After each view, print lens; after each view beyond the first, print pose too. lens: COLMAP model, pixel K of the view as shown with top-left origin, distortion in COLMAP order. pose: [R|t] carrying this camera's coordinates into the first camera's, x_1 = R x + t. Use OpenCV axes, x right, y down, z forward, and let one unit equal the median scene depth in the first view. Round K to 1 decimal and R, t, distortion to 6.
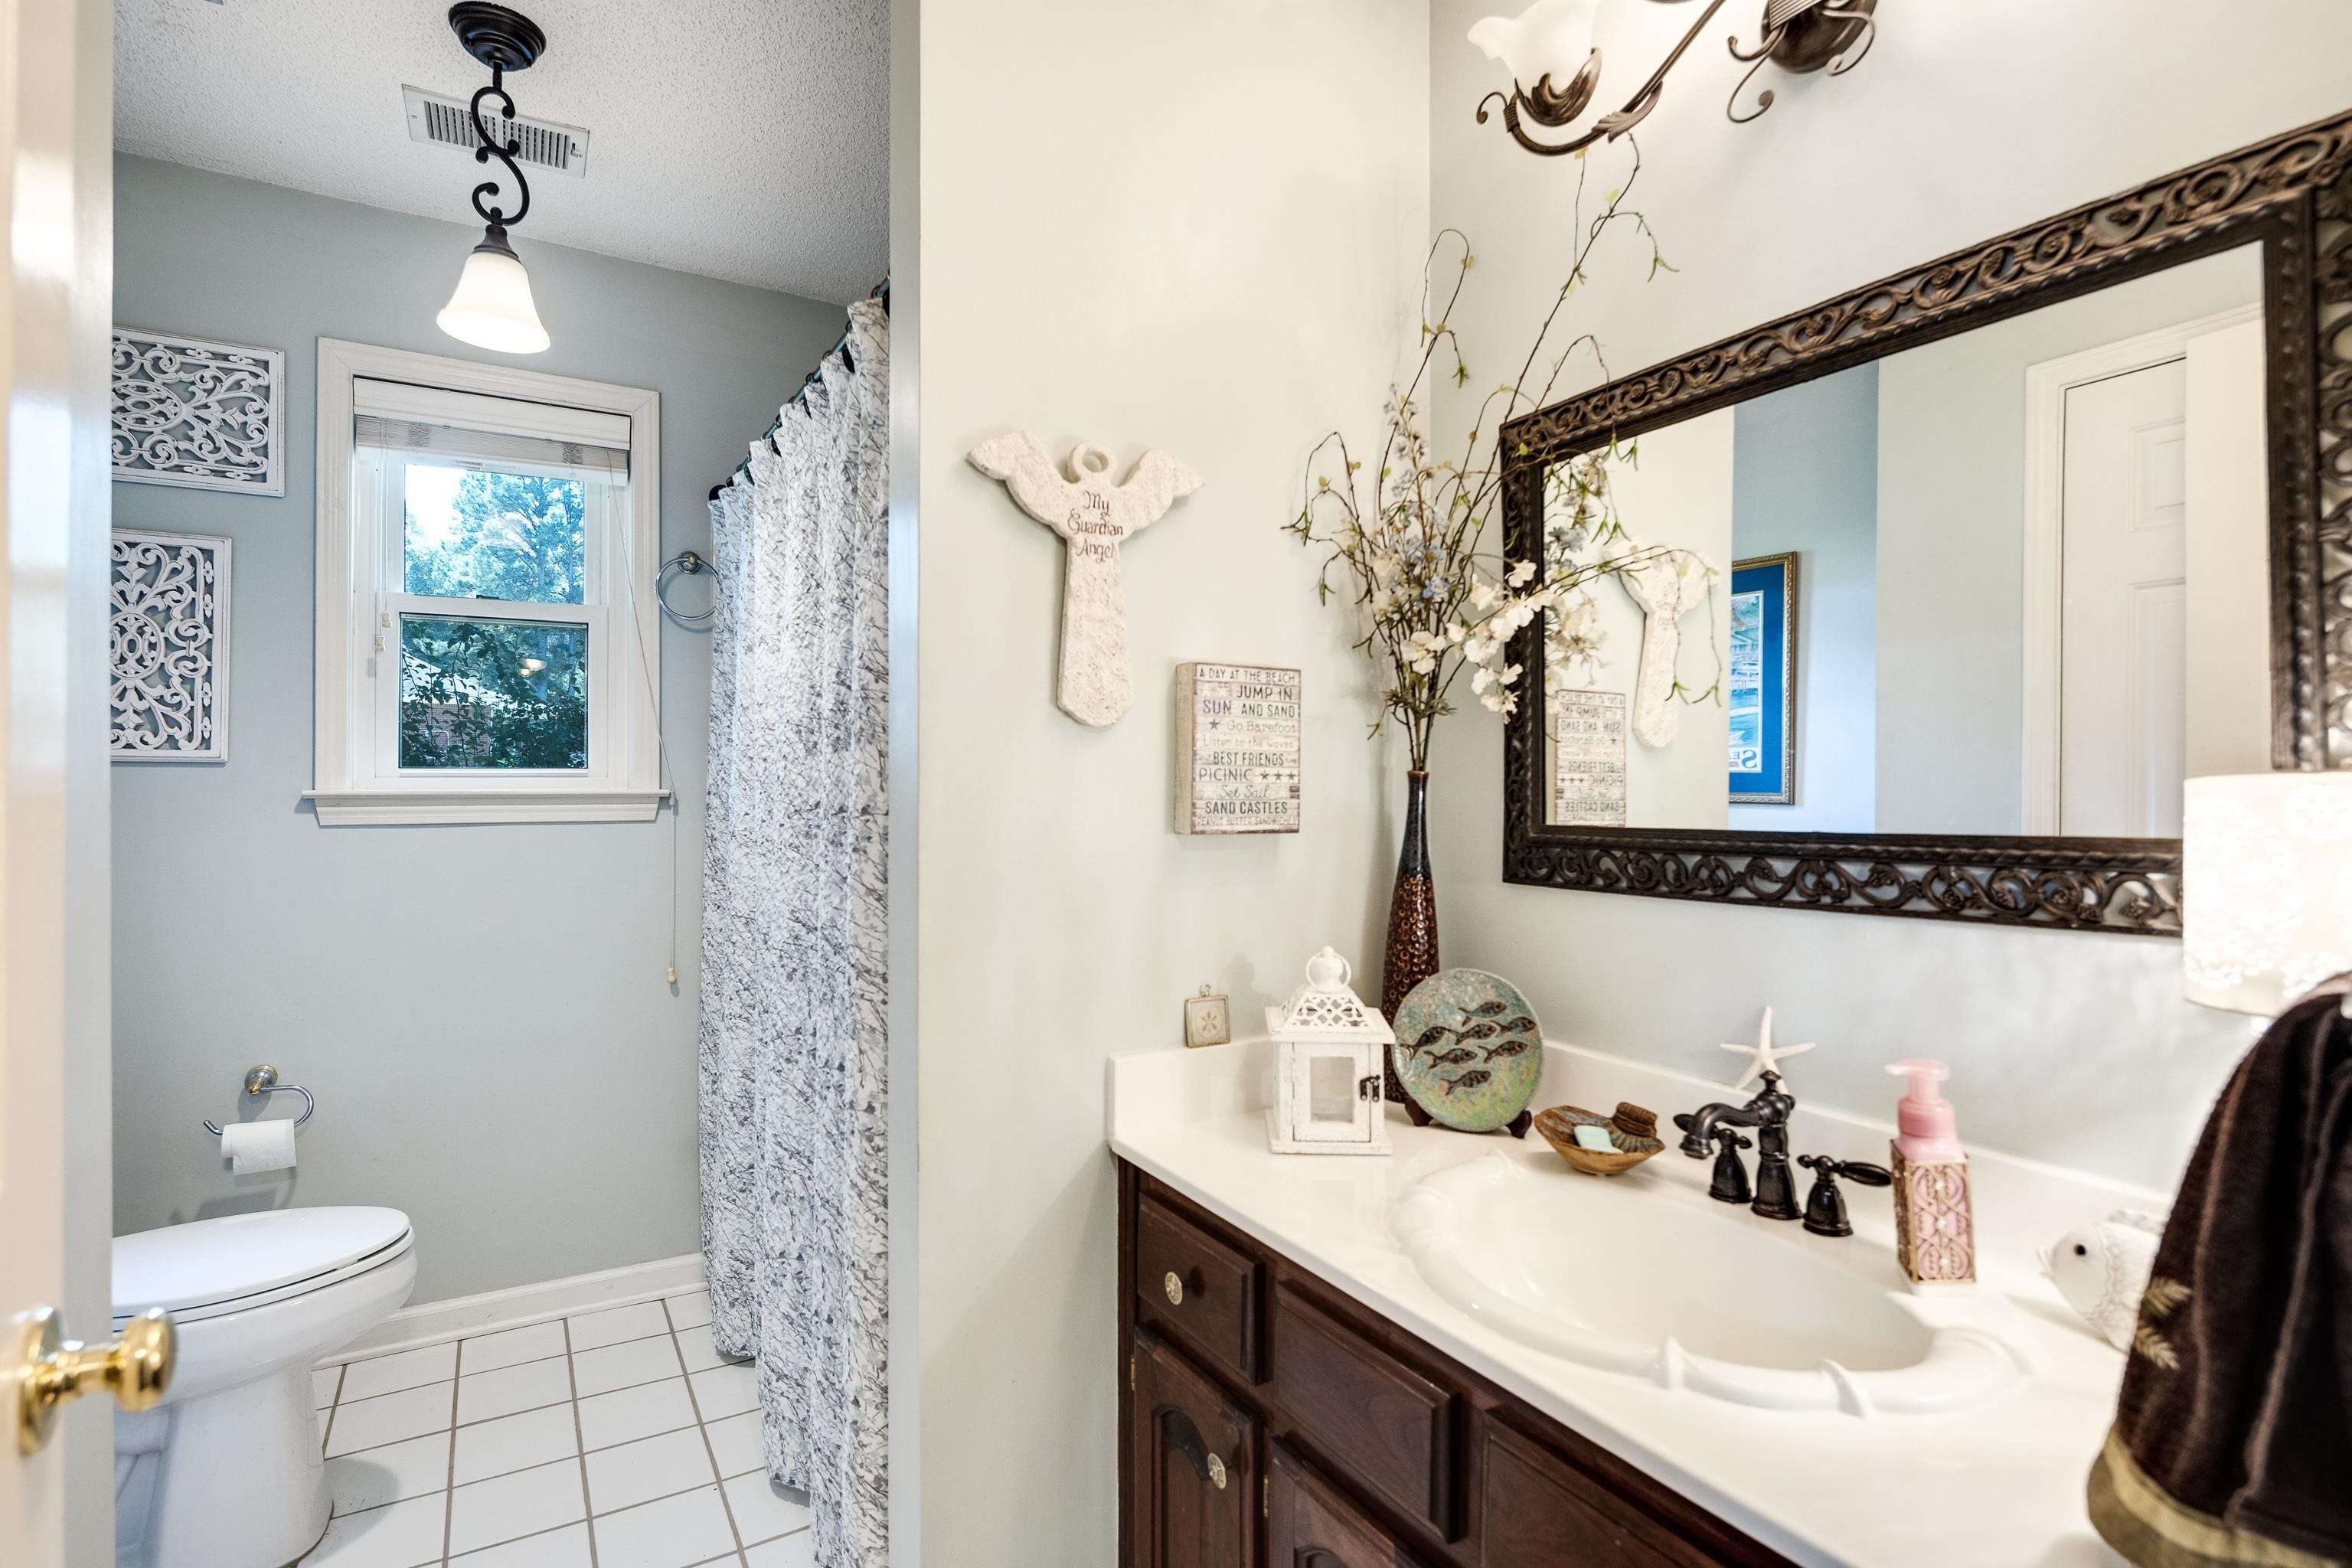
lens RADIAL K [[1145.4, 0, 1179.4], [0, 1145.4, 792.3], [0, 0, 1]] dist [-0.001735, -0.000574]
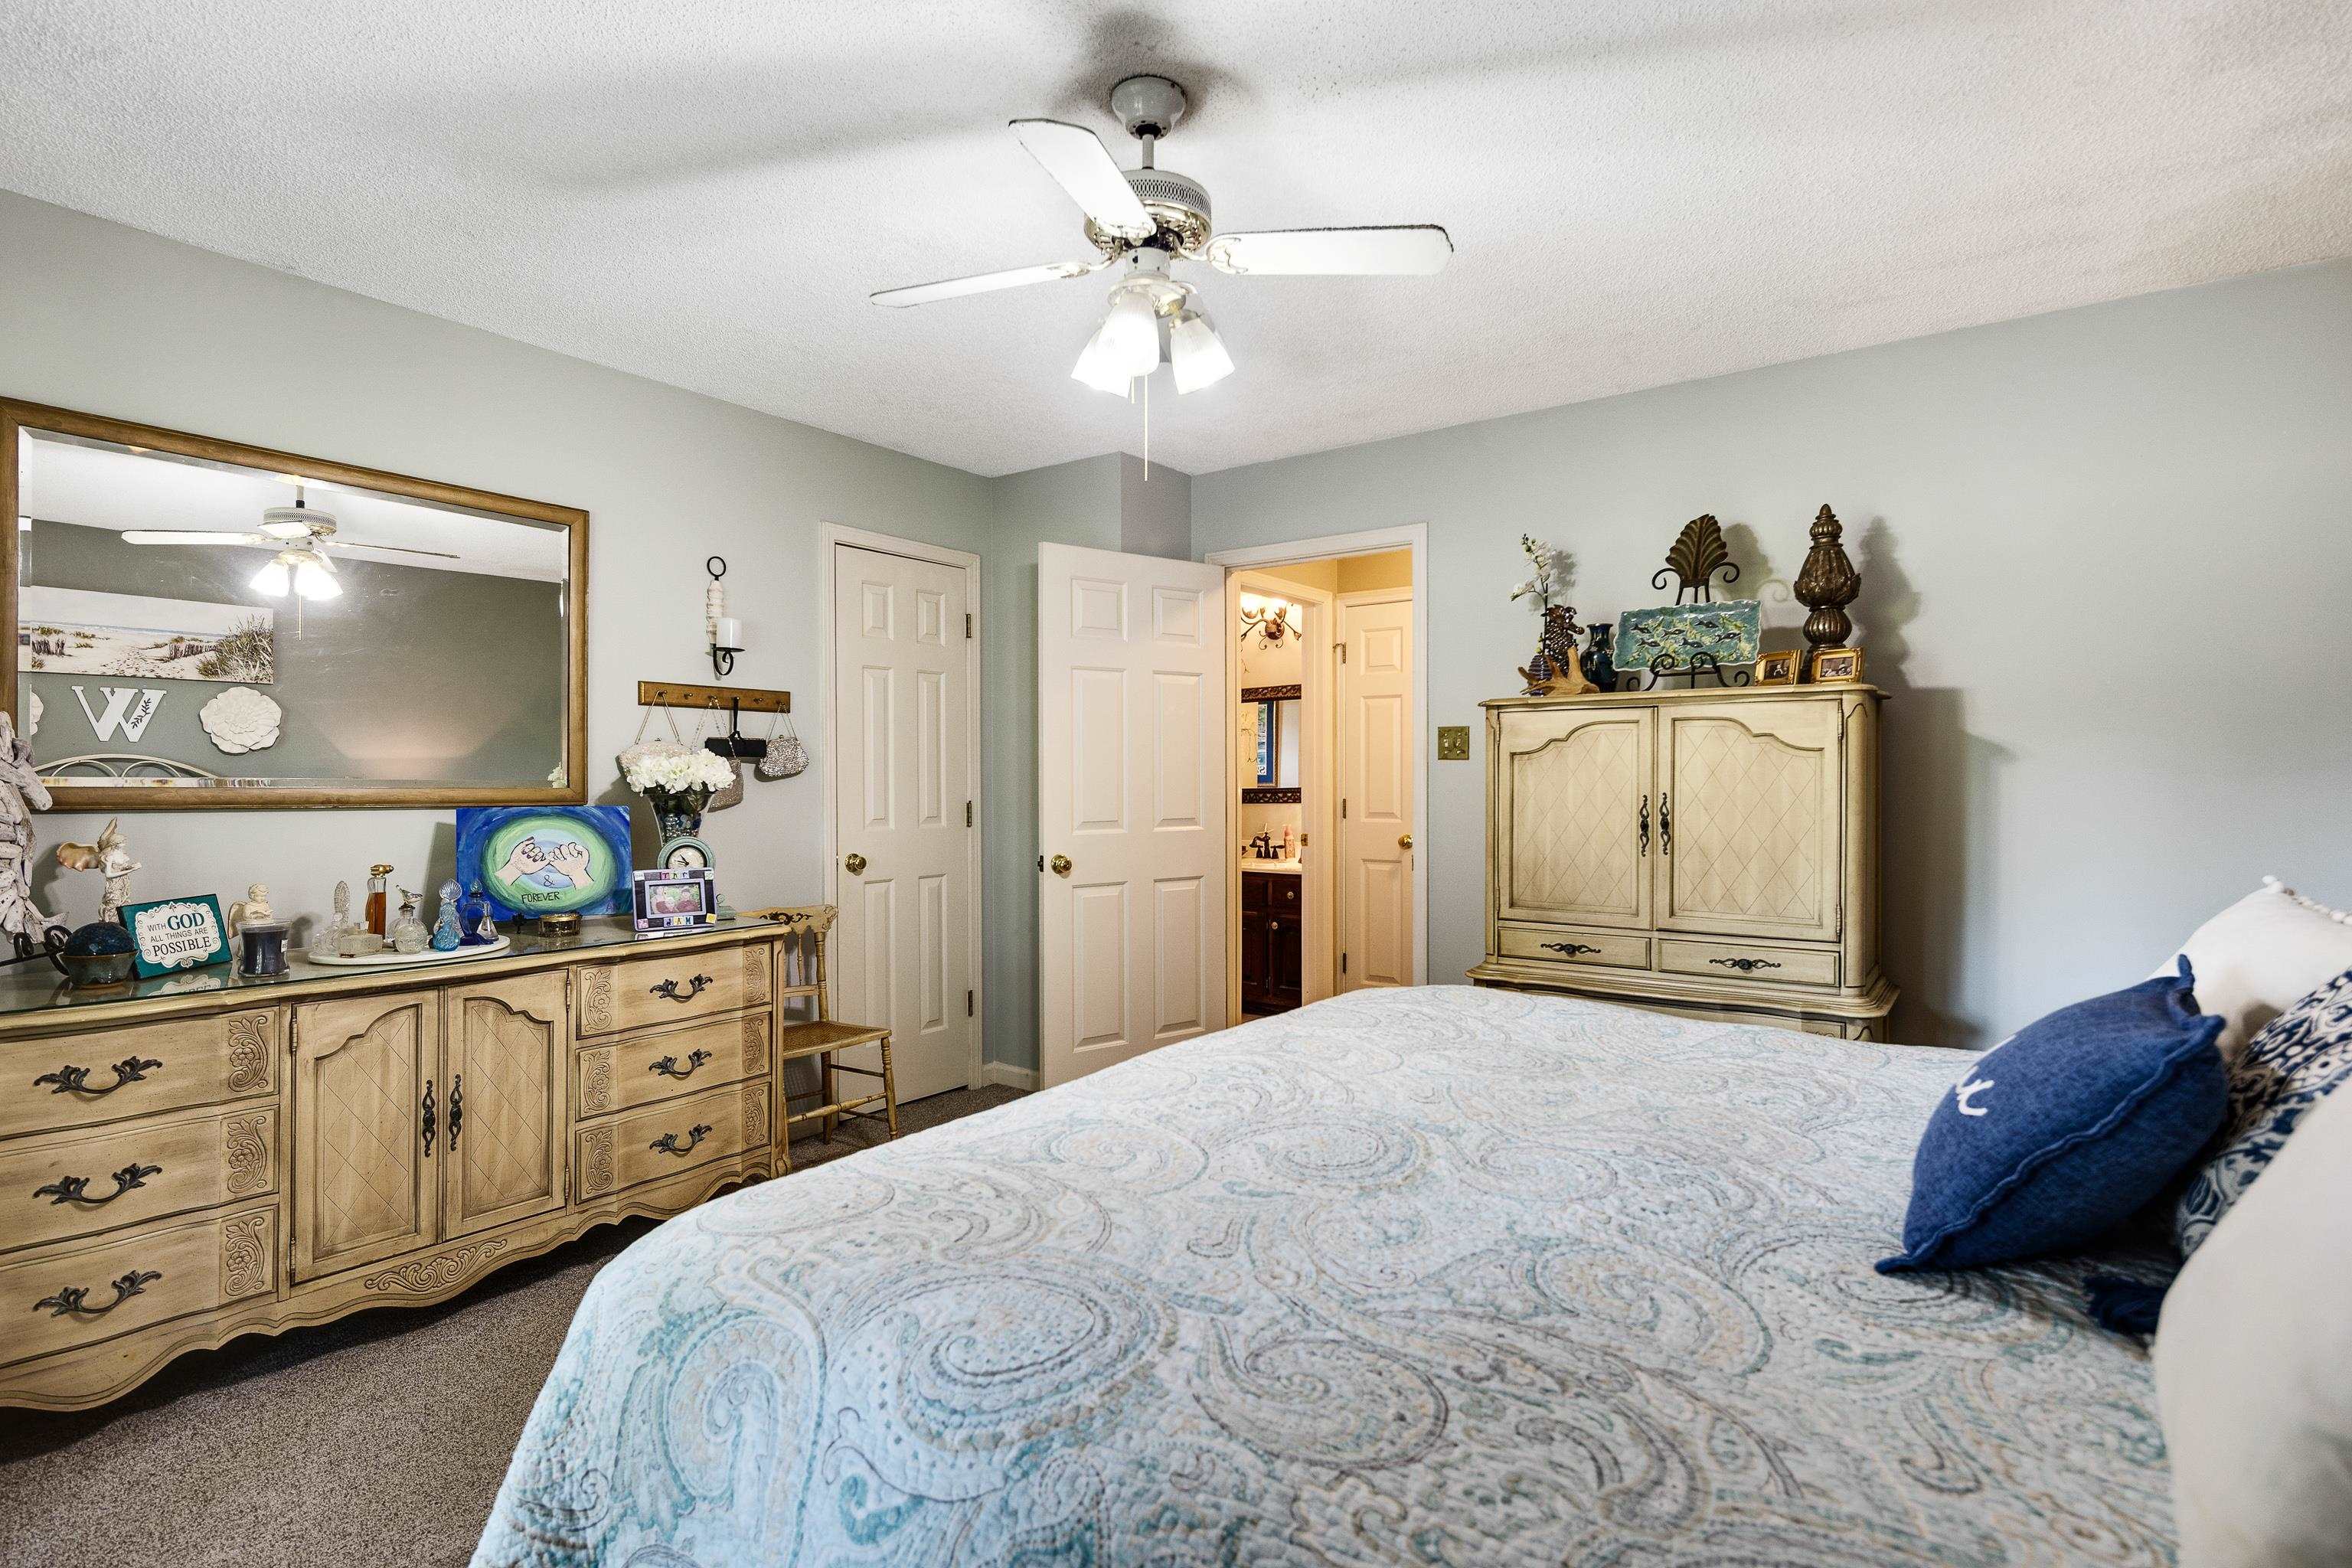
lens RADIAL K [[1145.4, 0, 1180.4], [0, 1145.4, 776.6], [0, 0, 1]] dist [-0.001735, -0.000574]
pose [[0.923883, 0.001084, 0.382674, -1.975966], [-0.004833, 0.999949, 0.008836, -0.072314], [-0.382645, -0.010013, 0.923841, -3.933506]]
